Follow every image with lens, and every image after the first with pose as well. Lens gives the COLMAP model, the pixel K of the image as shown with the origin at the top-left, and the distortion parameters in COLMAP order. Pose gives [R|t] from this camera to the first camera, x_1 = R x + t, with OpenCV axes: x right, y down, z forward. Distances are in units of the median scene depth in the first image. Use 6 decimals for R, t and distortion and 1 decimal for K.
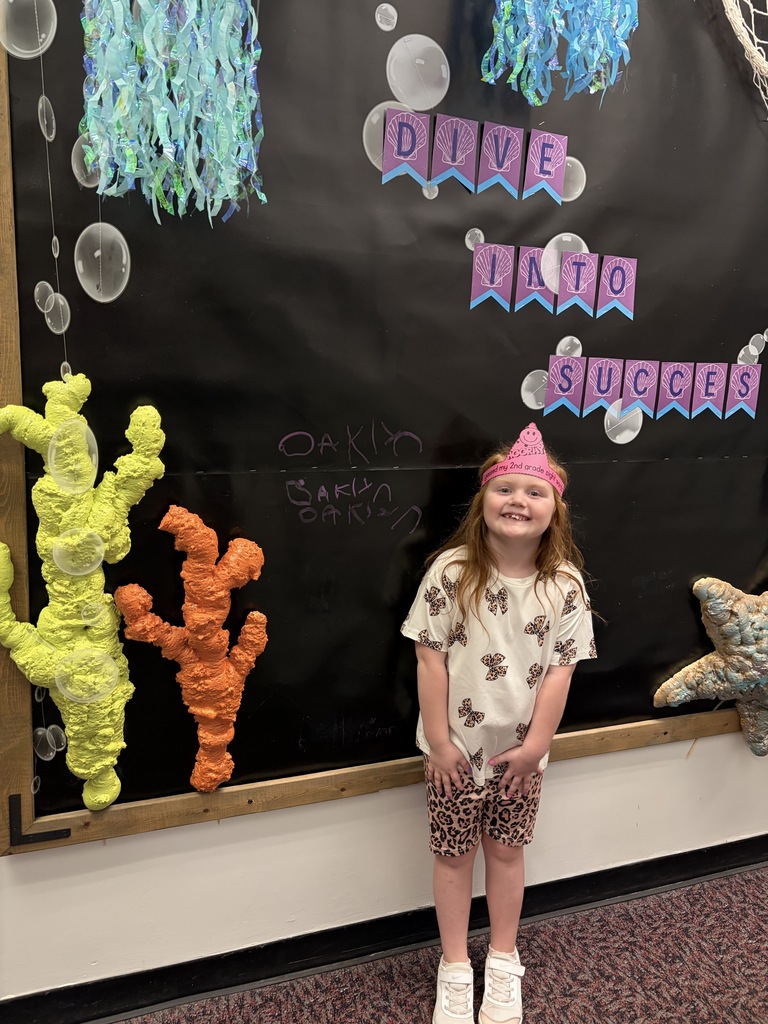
lens RADIAL K [[783.7, 0, 387.0], [0, 783.7, 517.8], [0, 0, 1]] dist [0.021855, -0.020608]
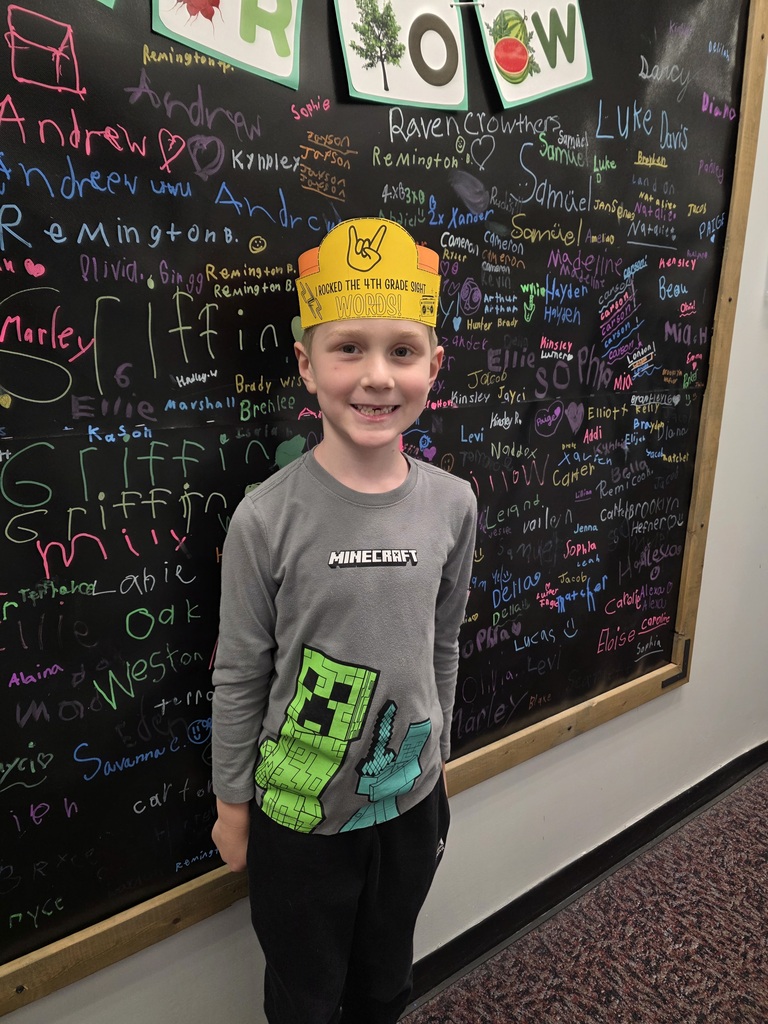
lens RADIAL K [[689.0, 0, 383.6], [0, 689.0, 520.9], [0, 0, 1]] dist [0.046394, -0.050068]
pose [[0.961869, -0.097276, 0.255629, -0.005060], [0.088137, 0.994999, 0.046993, 0.001169], [-0.258922, -0.022670, 0.965632, 0.349354]]
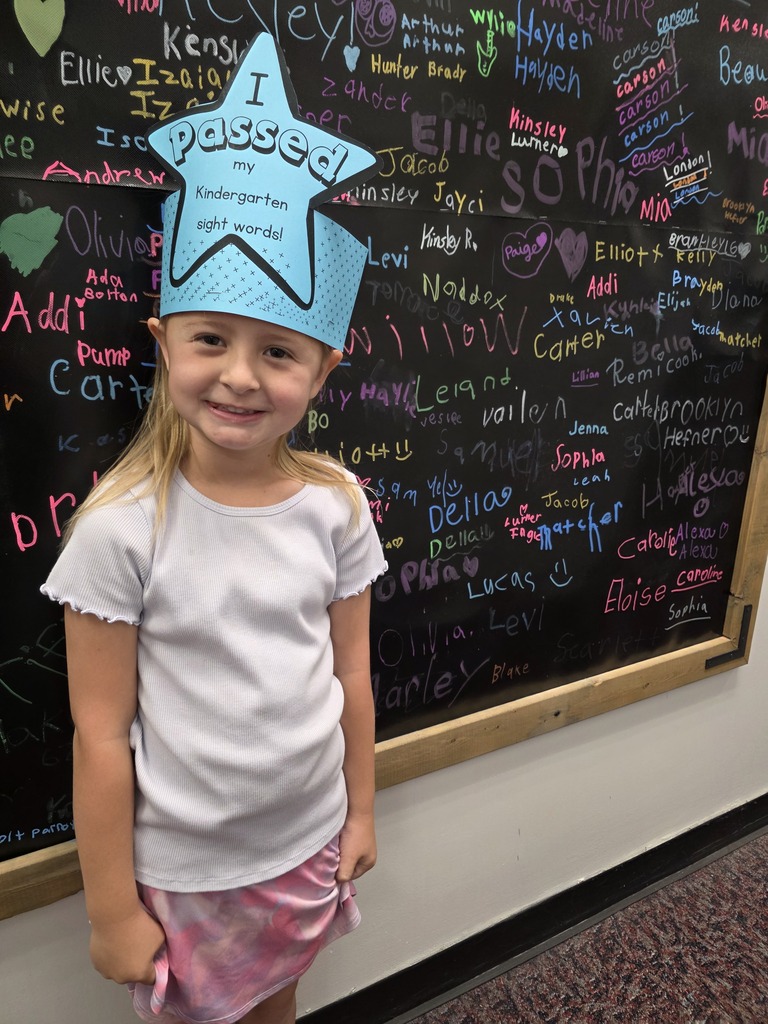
lens RADIAL K [[689.0, 0, 382.1], [0, 689.0, 515.6], [0, 0, 1]] dist [0.046394, -0.050068]
pose [[0.989546, -0.064547, 0.128967, 0.166537], [0.054970, 0.995554, 0.076487, 0.076772], [-0.133331, -0.068598, 0.988695, 0.515420]]
